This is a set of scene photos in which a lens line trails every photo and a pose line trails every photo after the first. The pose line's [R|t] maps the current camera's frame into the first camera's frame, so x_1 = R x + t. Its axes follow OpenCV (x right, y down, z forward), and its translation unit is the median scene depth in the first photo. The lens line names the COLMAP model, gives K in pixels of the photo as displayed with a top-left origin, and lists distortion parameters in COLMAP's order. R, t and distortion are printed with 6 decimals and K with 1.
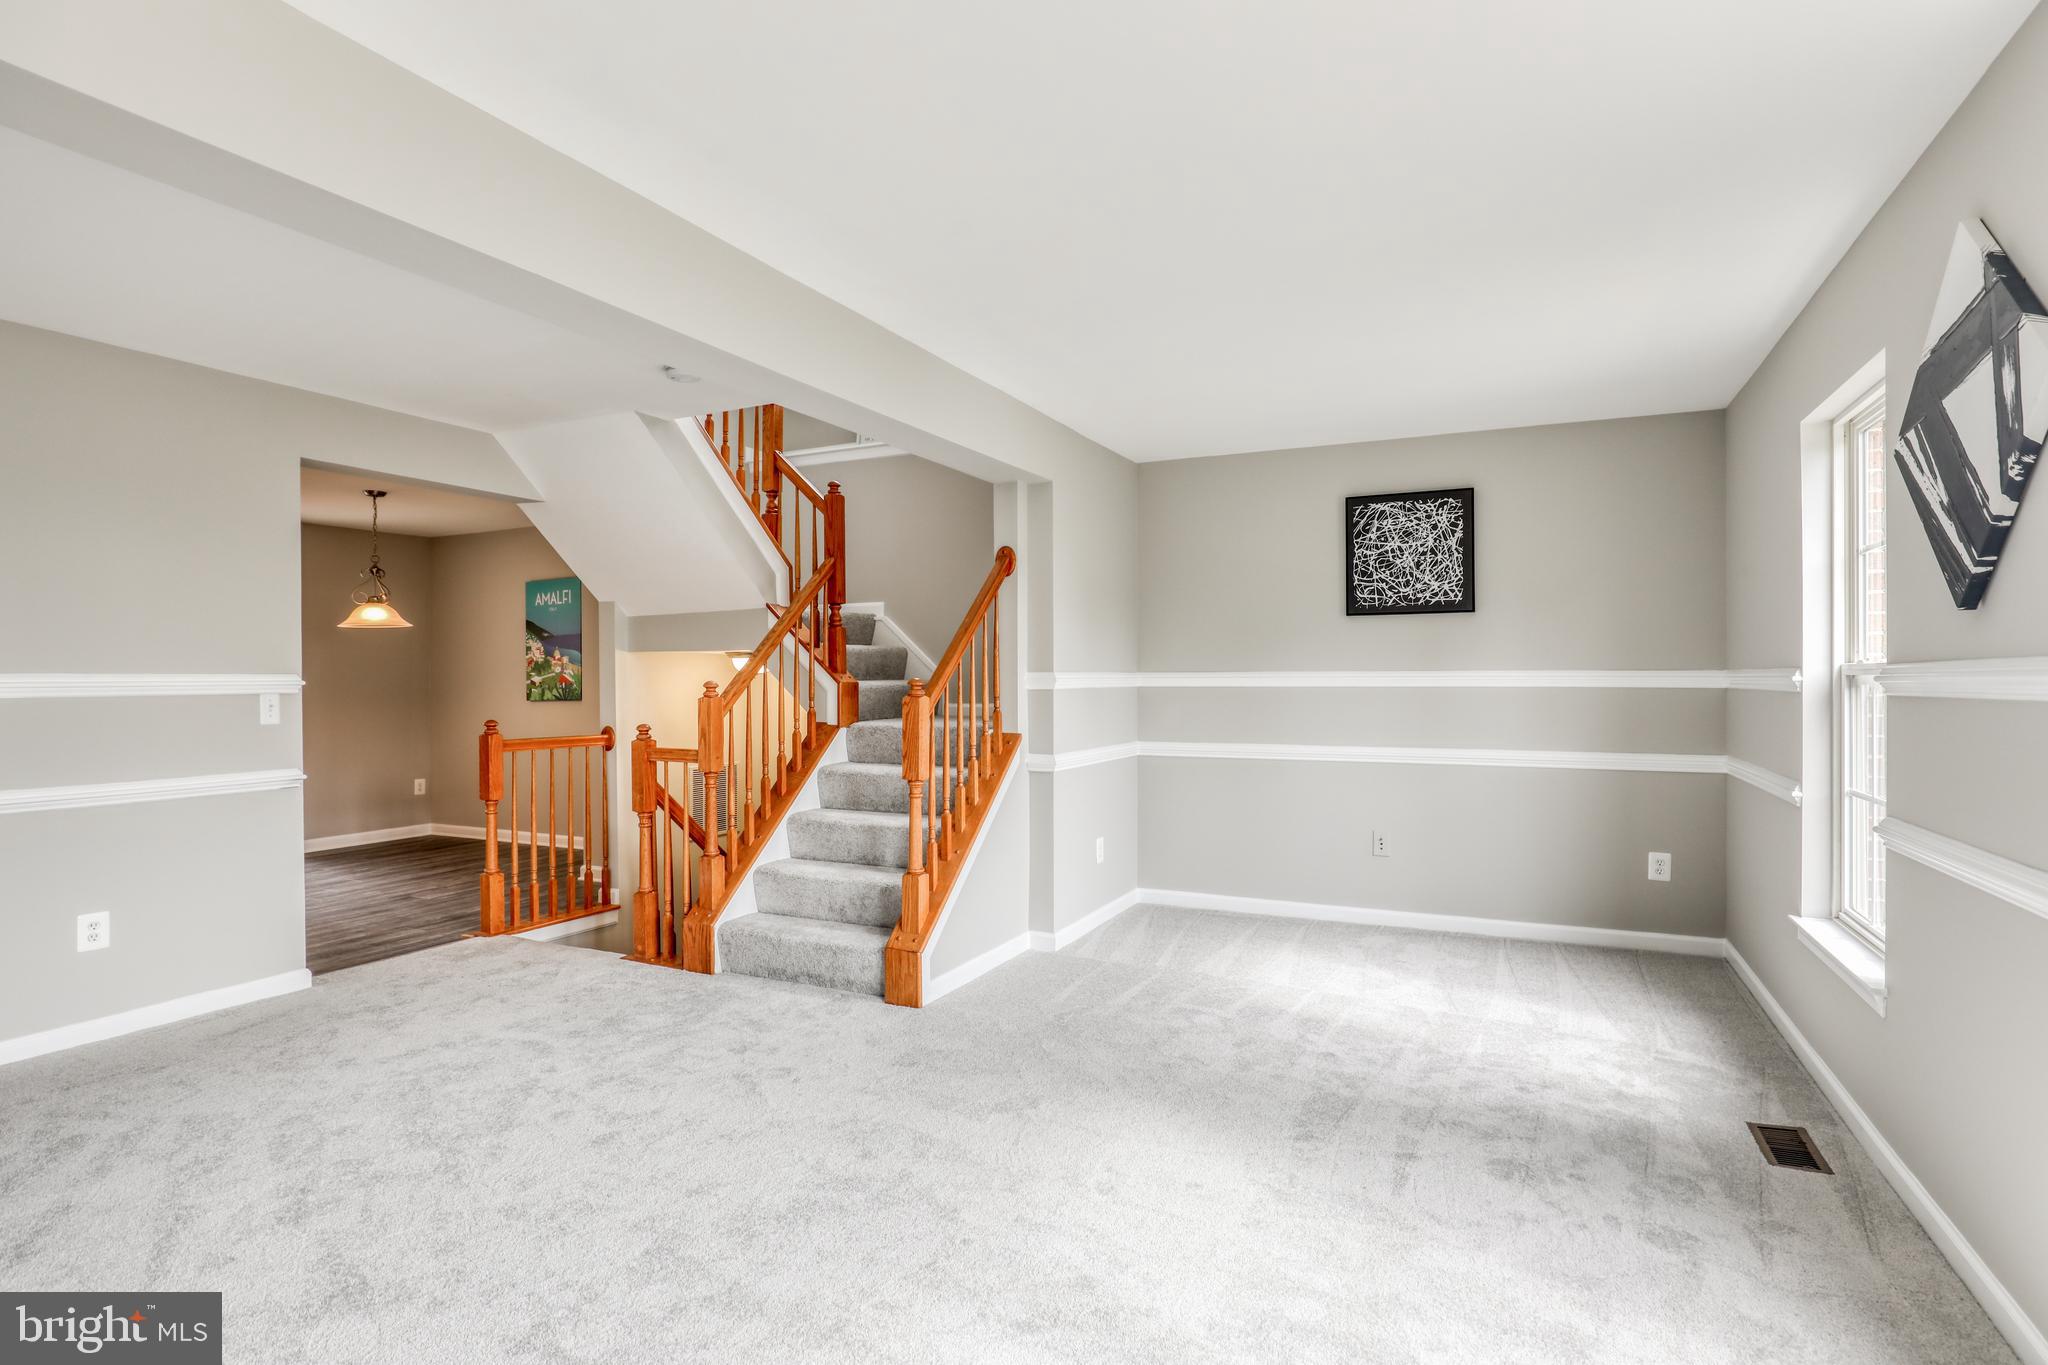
lens RADIAL K [[1015.0, 0, 1018.2], [0, 1015.0, 681.0], [0, 0, 1]] dist [-0.038061, 0.010238]
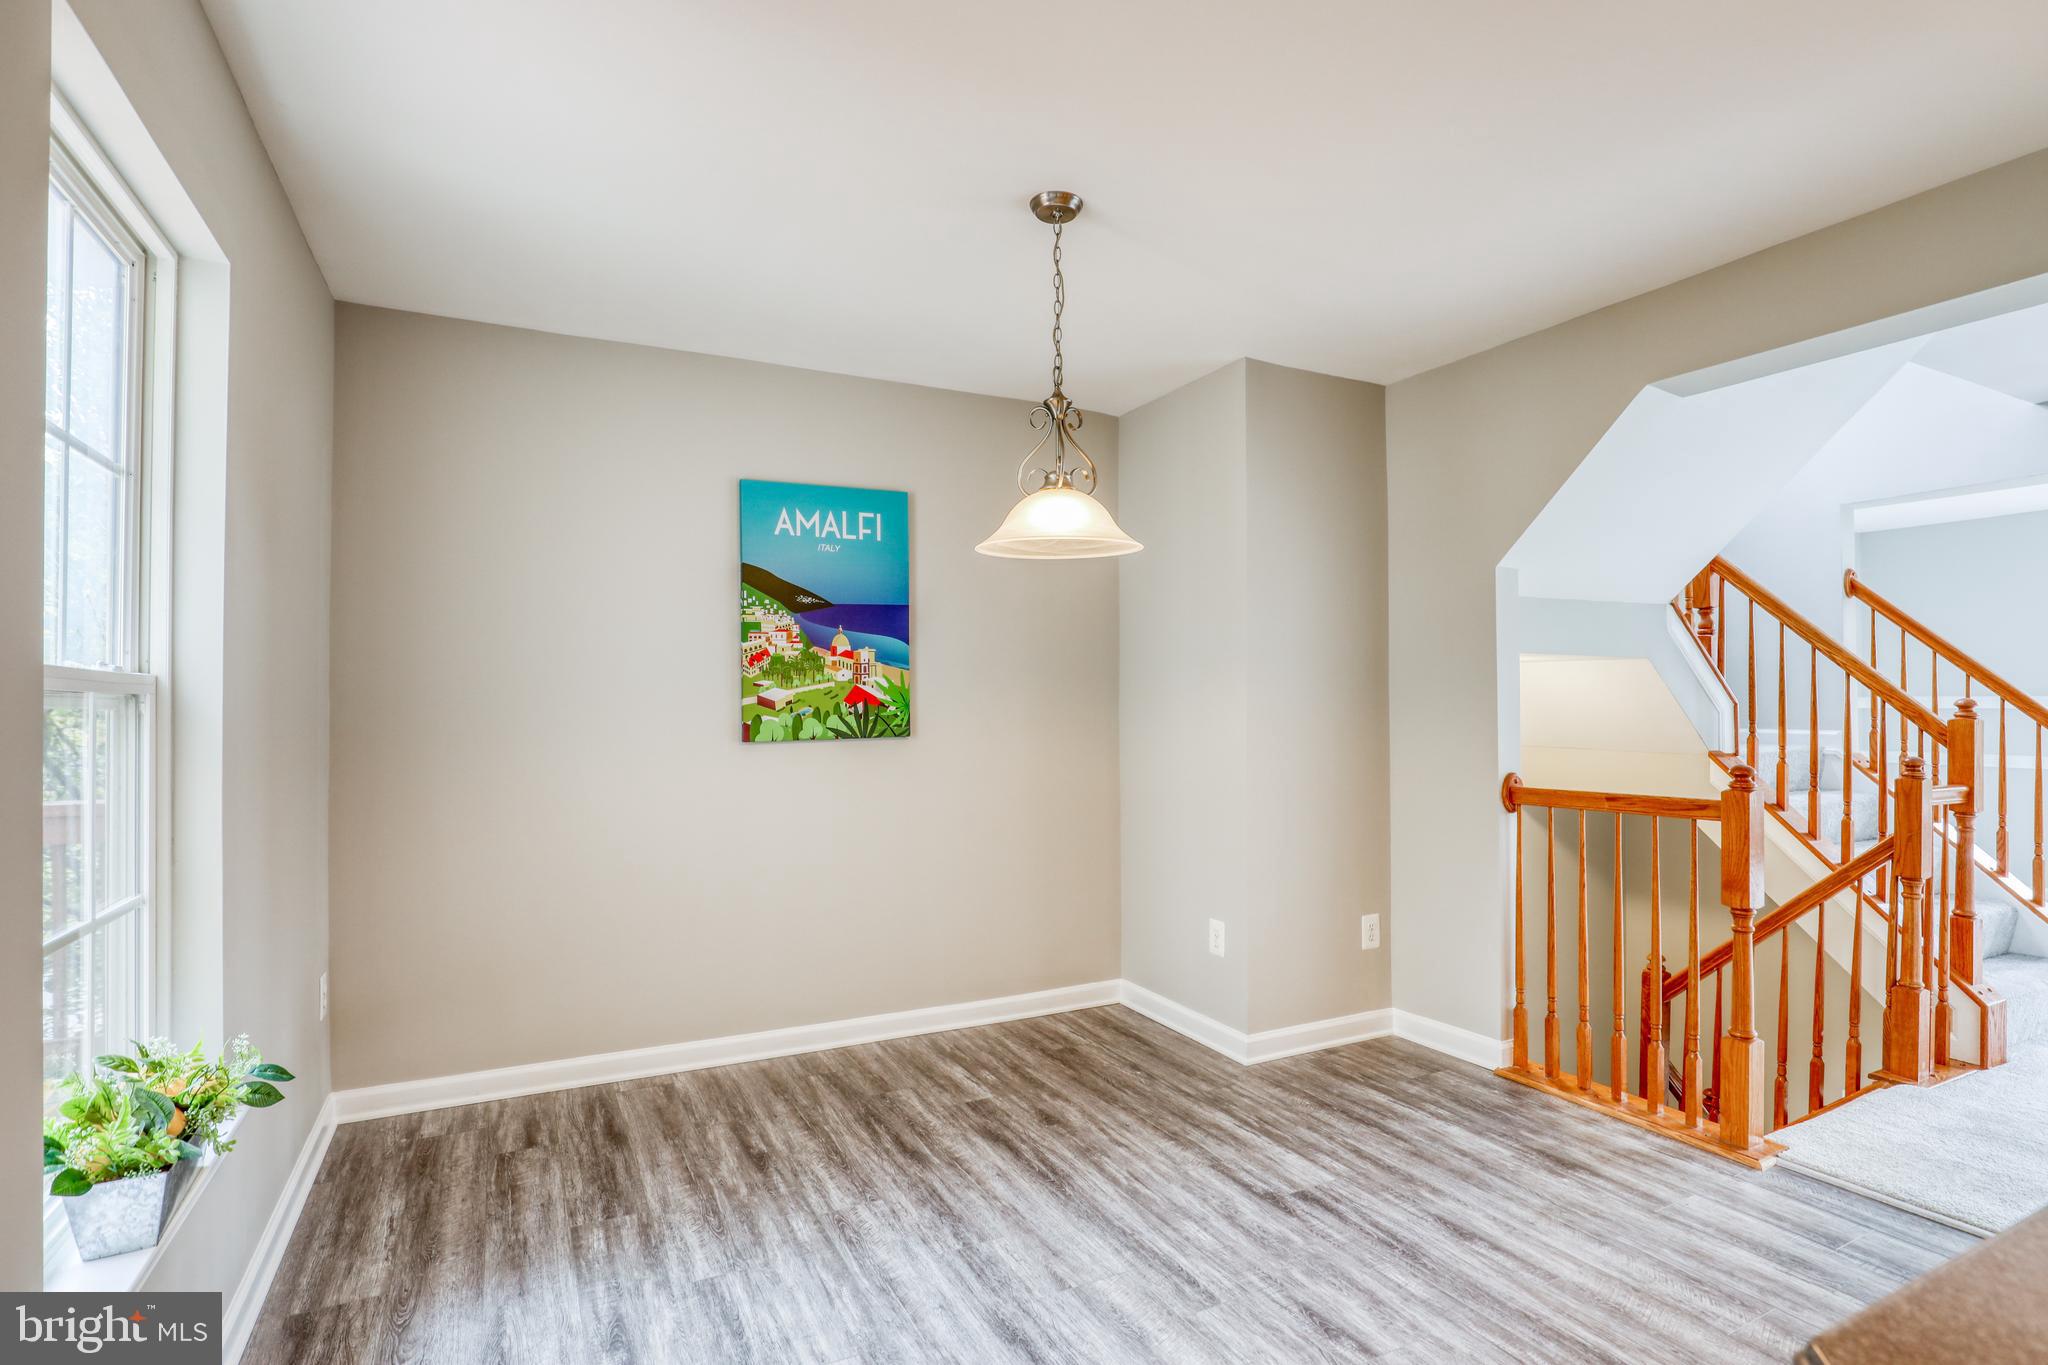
lens RADIAL K [[1015.0, 0, 1044.6], [0, 1015.0, 690.8], [0, 0, 1]] dist [-0.038061, 0.010238]
pose [[0.599898, 0.016098, 0.799914, -0.778552], [0.002433, 0.999756, -0.021944, 0.006939], [-0.800072, 0.015110, 0.599713, 0.629899]]
